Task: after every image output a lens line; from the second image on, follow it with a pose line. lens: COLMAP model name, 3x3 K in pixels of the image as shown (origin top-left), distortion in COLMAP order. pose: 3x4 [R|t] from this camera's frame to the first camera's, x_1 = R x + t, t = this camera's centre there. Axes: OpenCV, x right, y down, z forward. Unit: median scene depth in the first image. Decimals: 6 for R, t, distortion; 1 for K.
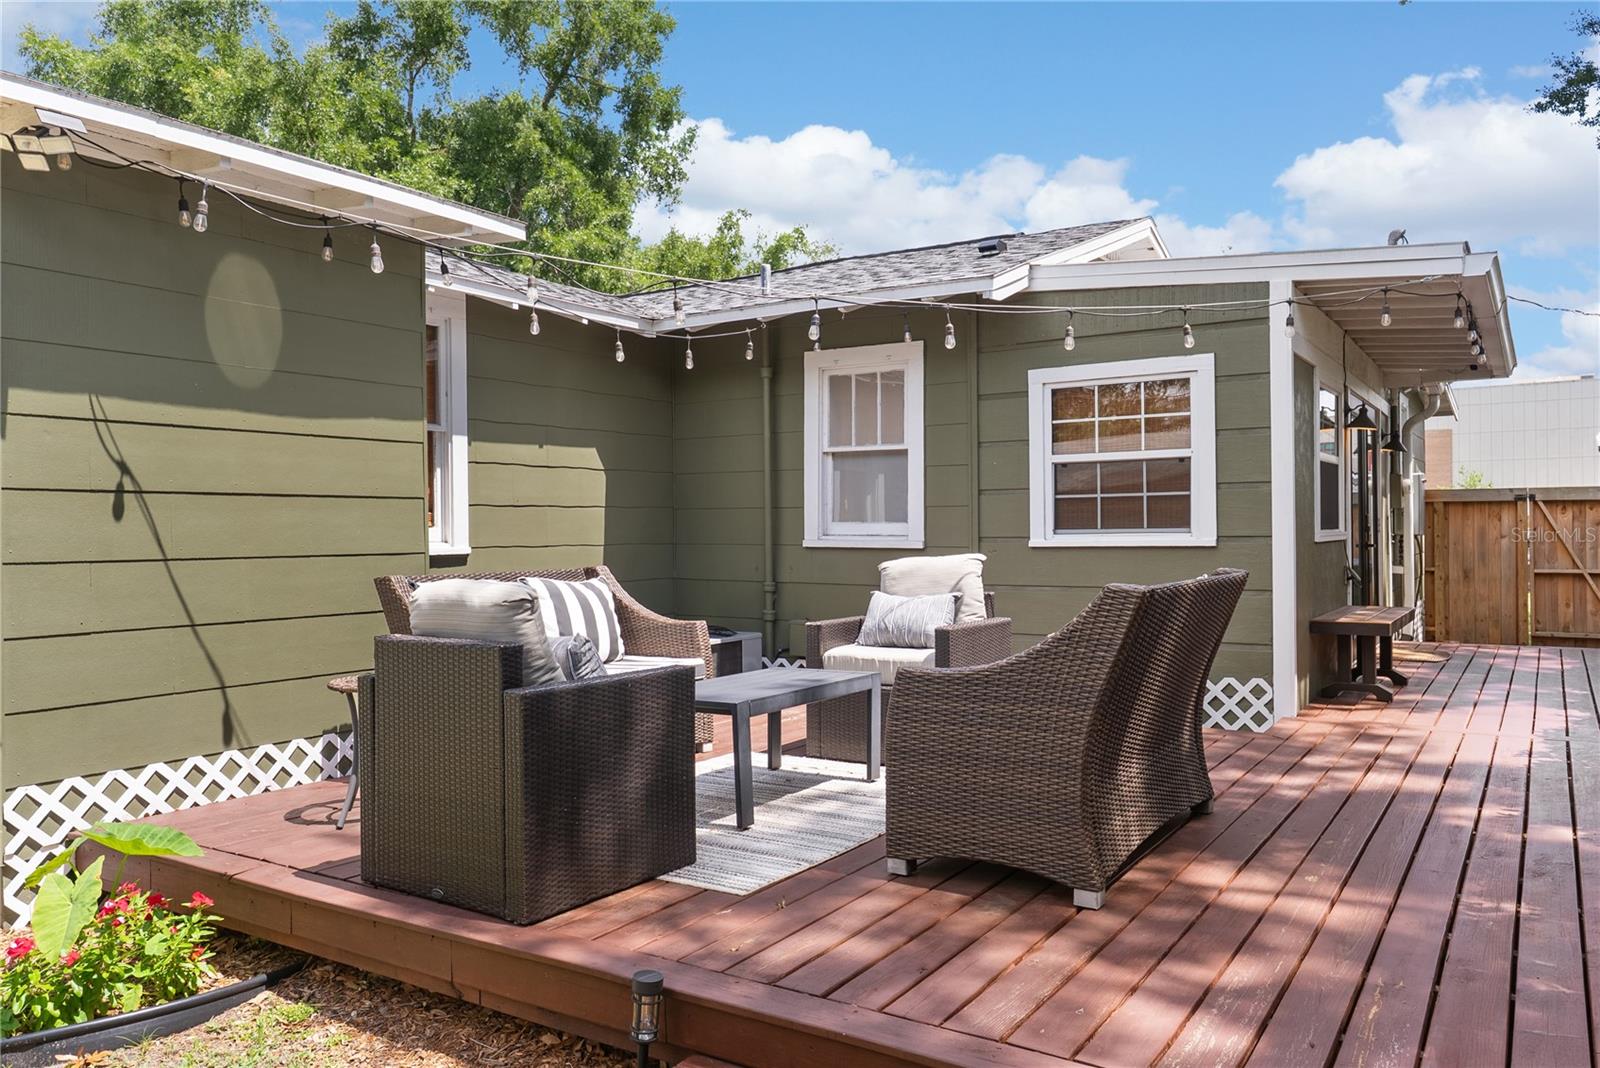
lens RADIAL K [[1148.6, 0, 798.4], [0, 1148.6, 541.5], [0, 0, 1]] dist [0.012238, -0.006887]
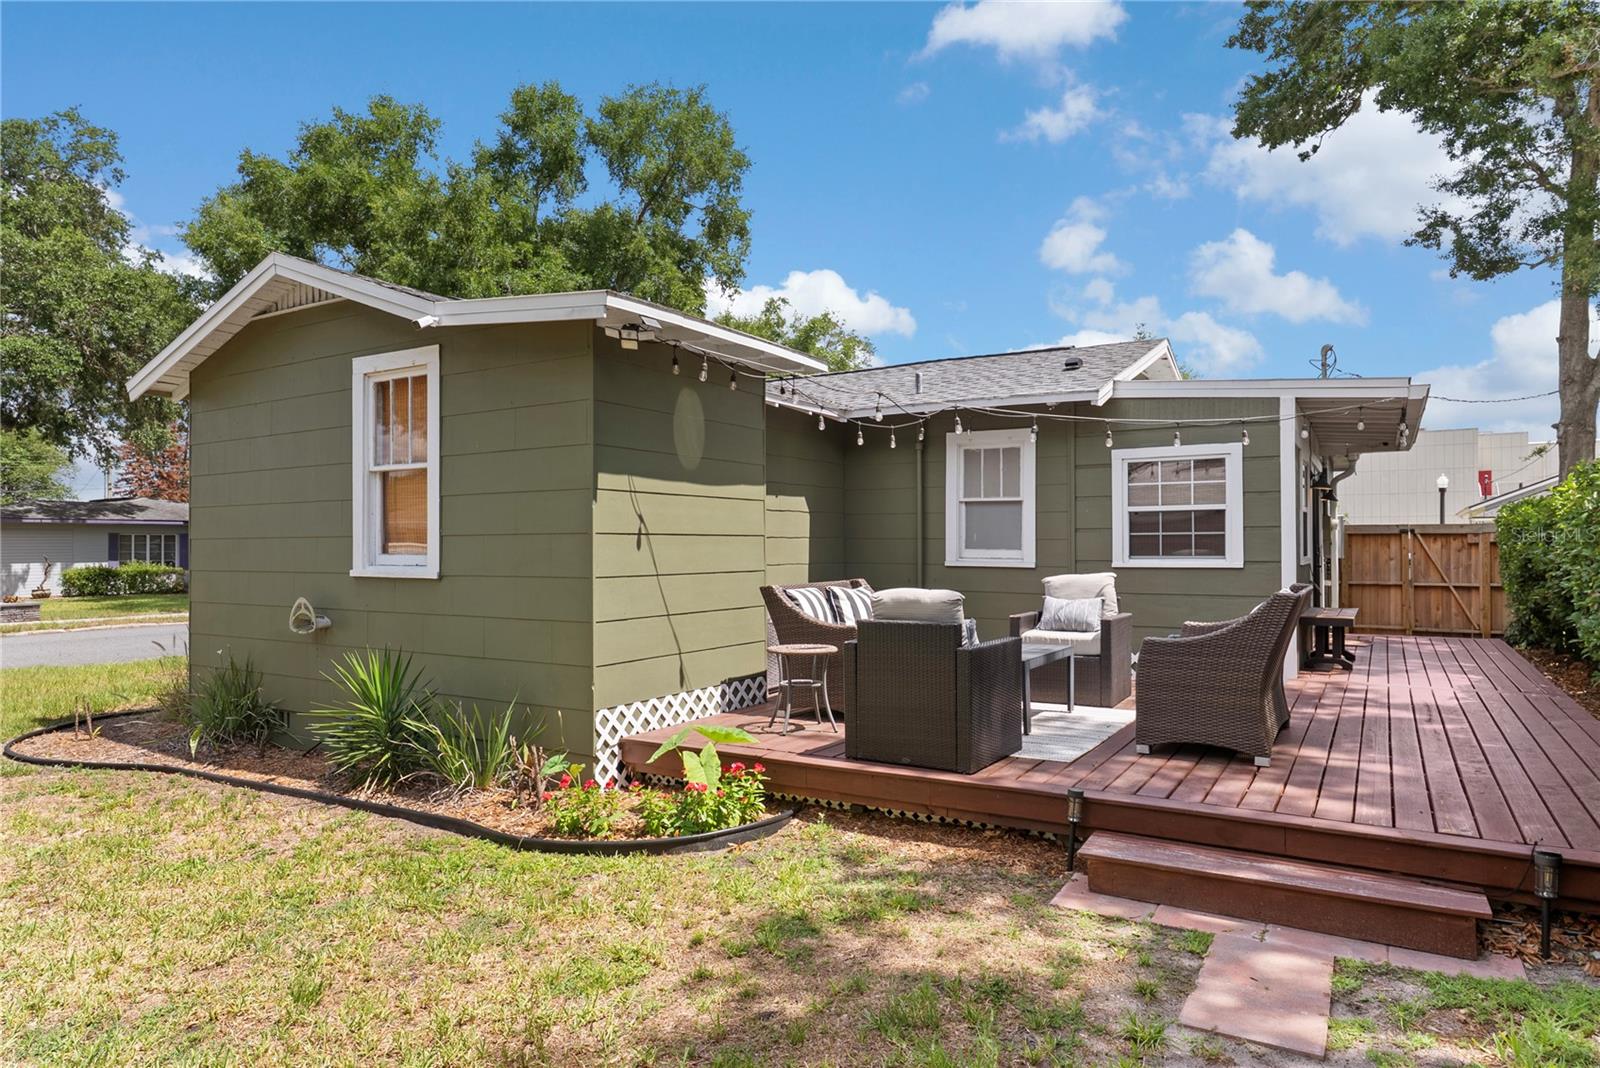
lens RADIAL K [[967.5, 0, 799.5], [0, 967.5, 539.4], [0, 0, 1]] dist [0.022989, -0.002002]
pose [[0.999091, 0.006093, 0.042195, -0.265374], [-0.005419, 0.999856, -0.016085, -0.008964], [-0.042287, 0.015841, 0.998980, -0.256236]]
